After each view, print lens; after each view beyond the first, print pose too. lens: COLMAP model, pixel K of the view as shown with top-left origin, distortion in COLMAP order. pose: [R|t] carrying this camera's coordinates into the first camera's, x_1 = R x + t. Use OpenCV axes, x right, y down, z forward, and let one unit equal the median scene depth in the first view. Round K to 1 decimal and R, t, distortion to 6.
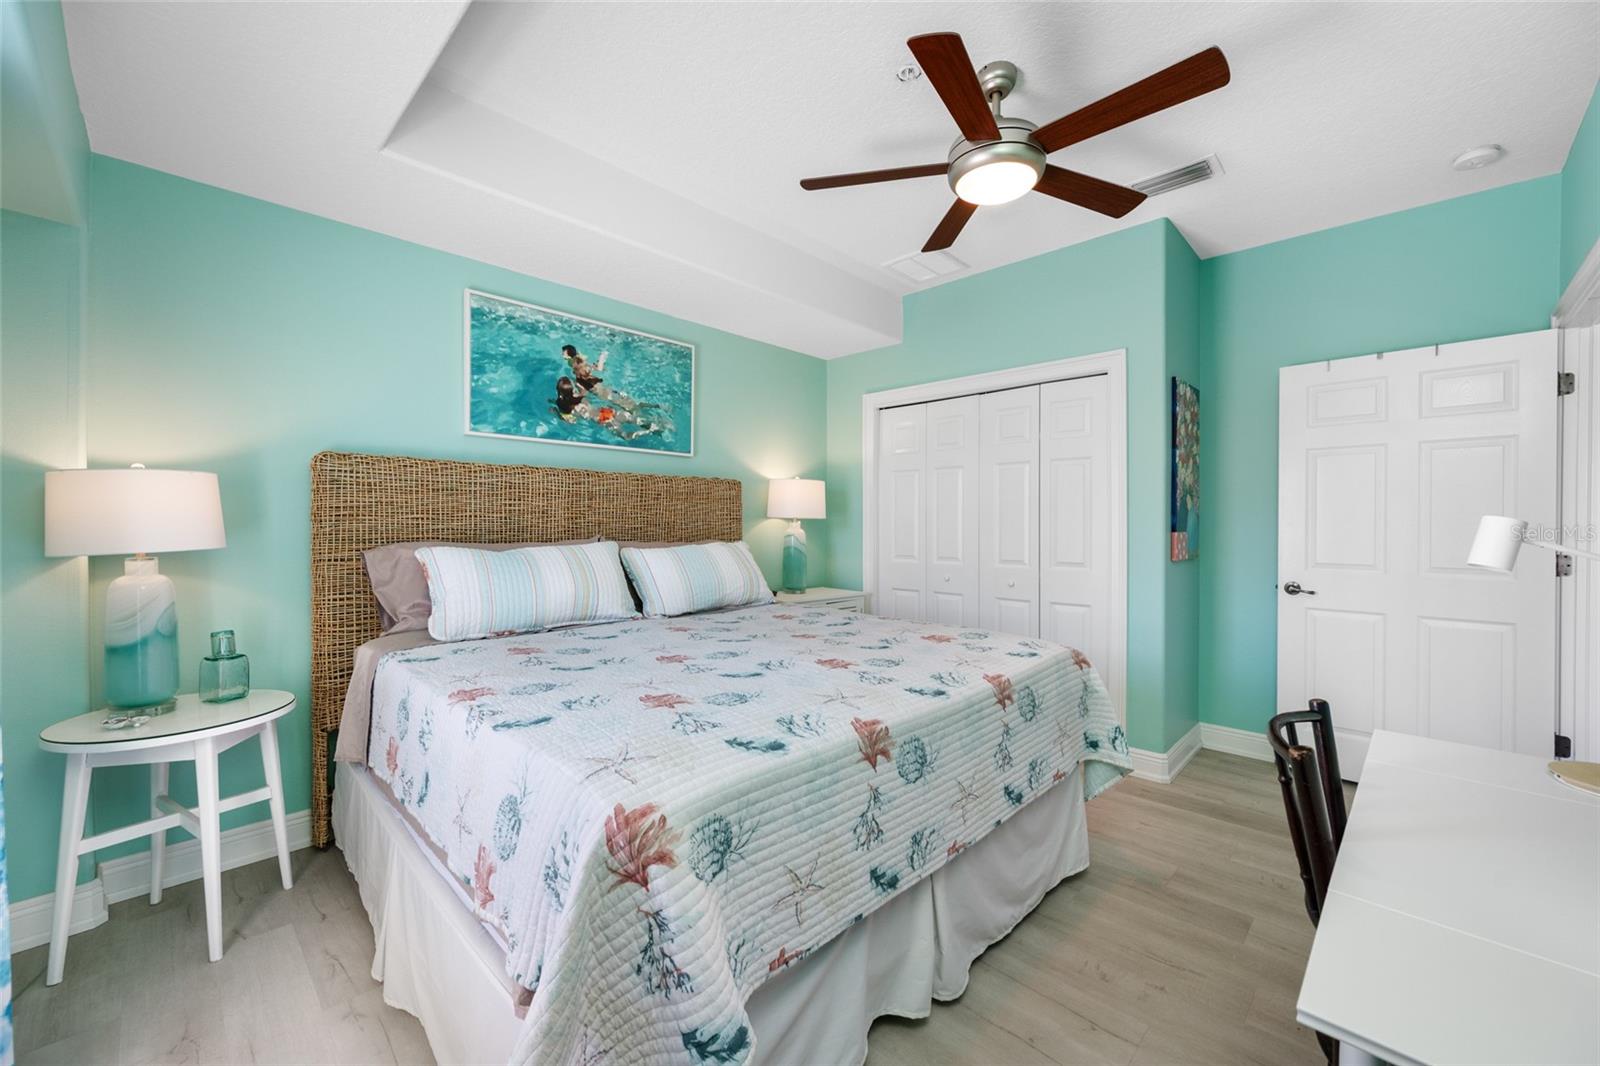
lens RADIAL K [[635.2, 0, 791.3], [0, 635.2, 522.4], [0, 0, 1]] dist [0.006263, -0.000185]
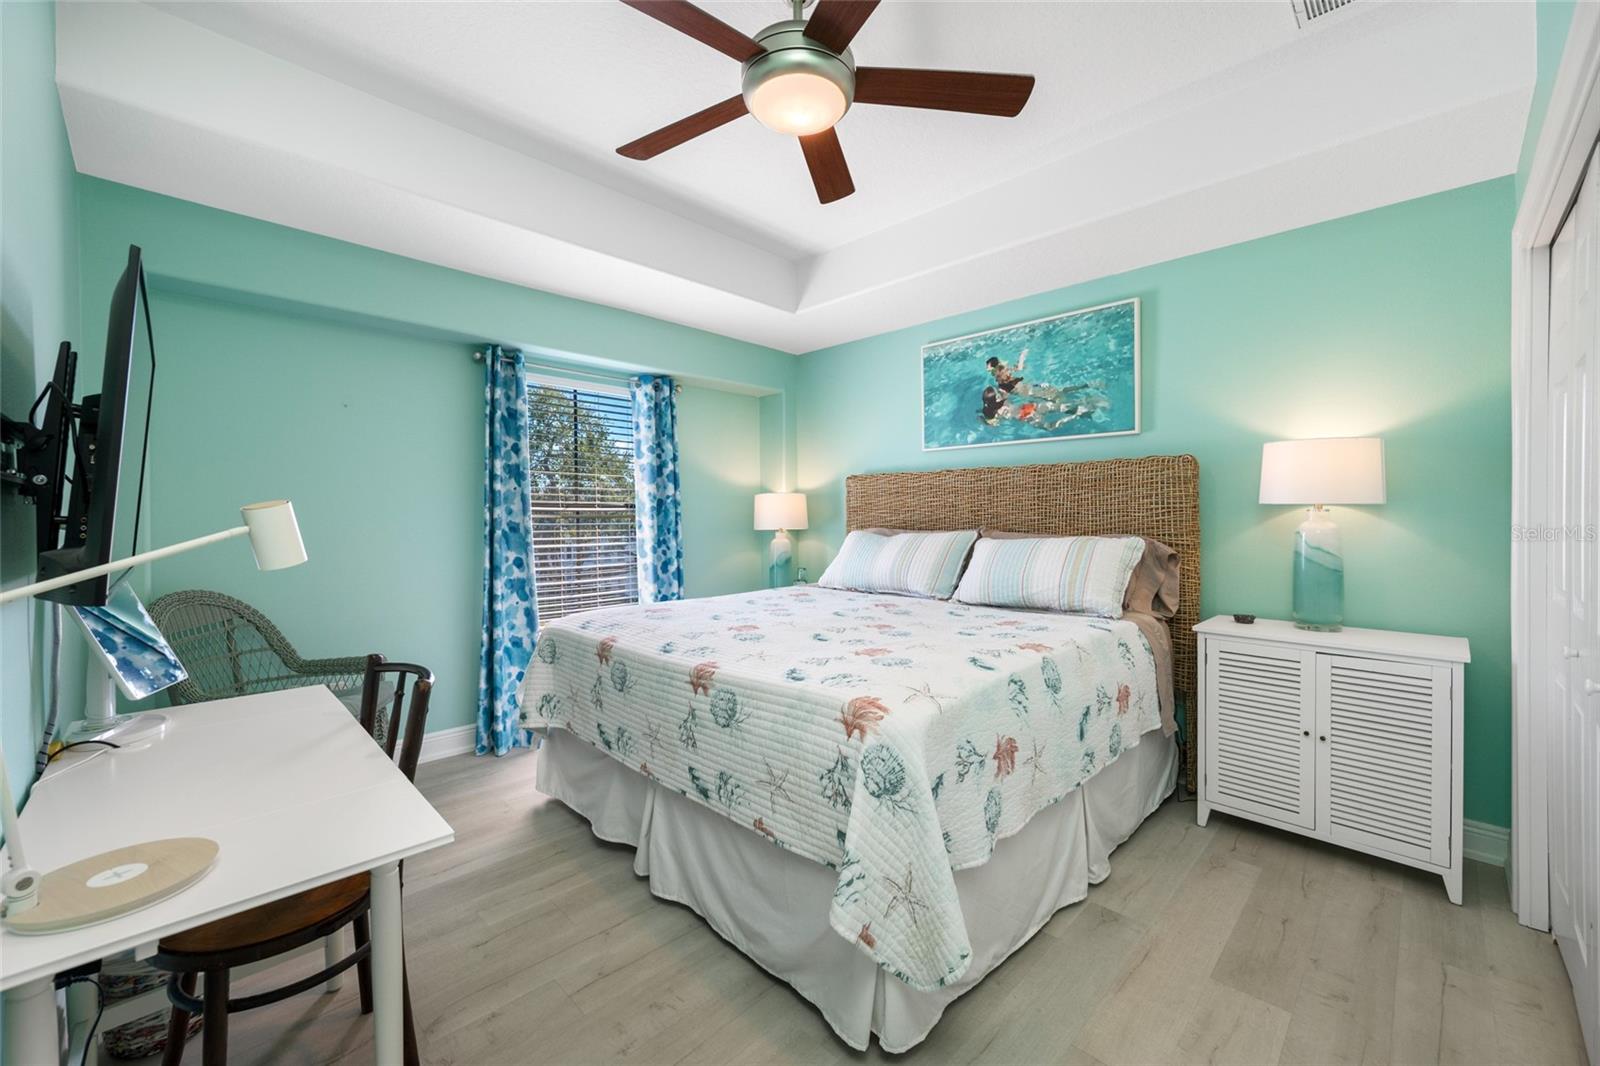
lens RADIAL K [[635.2, 0, 792.0], [0, 635.2, 529.2], [0, 0, 1]] dist [0.006263, -0.000185]
pose [[0.012740, 0.003813, -0.999912, 0.764786], [-0.002026, 0.999991, 0.003787, 0.021687], [0.999917, 0.001978, 0.012747, 0.624629]]
